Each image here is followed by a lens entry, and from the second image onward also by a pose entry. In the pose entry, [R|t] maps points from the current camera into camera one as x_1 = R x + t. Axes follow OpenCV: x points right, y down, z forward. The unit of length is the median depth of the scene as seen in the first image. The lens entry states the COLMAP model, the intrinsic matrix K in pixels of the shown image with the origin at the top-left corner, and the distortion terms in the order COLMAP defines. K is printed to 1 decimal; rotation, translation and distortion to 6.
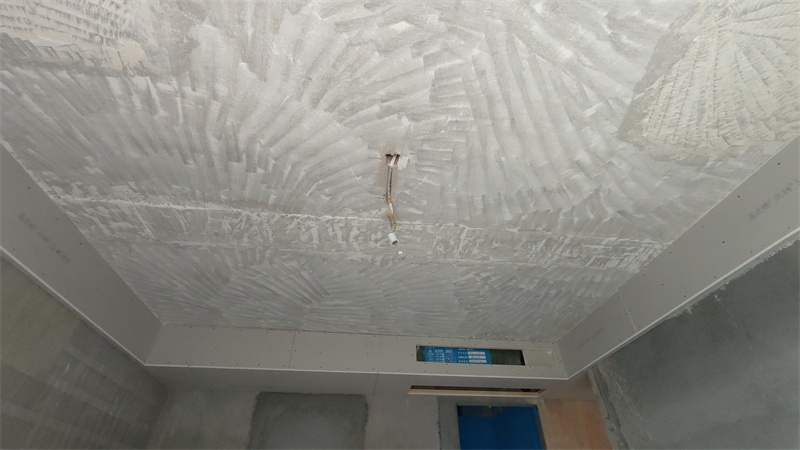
lens RADIAL K [[362.5, 0, 404.4], [0, 362.5, 225.5], [0, 0, 1]] dist [0.000711, -0.000095]
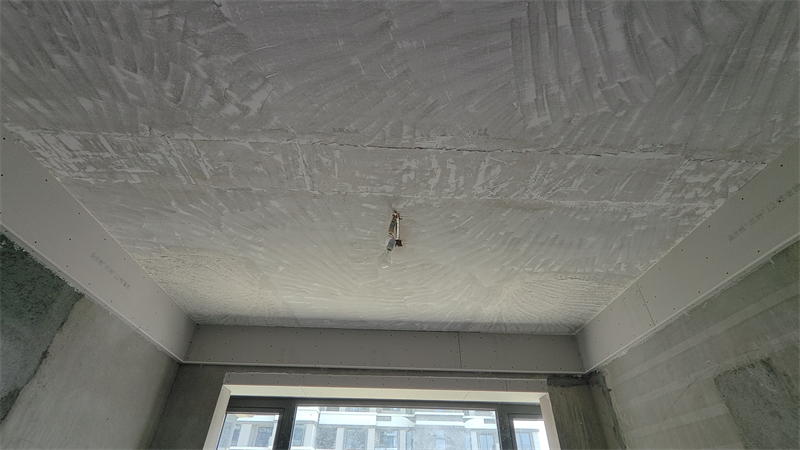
lens RADIAL K [[362.5, 0, 404.4], [0, 362.5, 225.5], [0, 0, 1]] dist [0.000711, -0.000095]
pose [[-0.997496, 0.037893, 0.059712, -0.097220], [-0.050300, 0.213369, -0.975676, 0.747480], [-0.049712, -0.976237, -0.210928, 0.908048]]
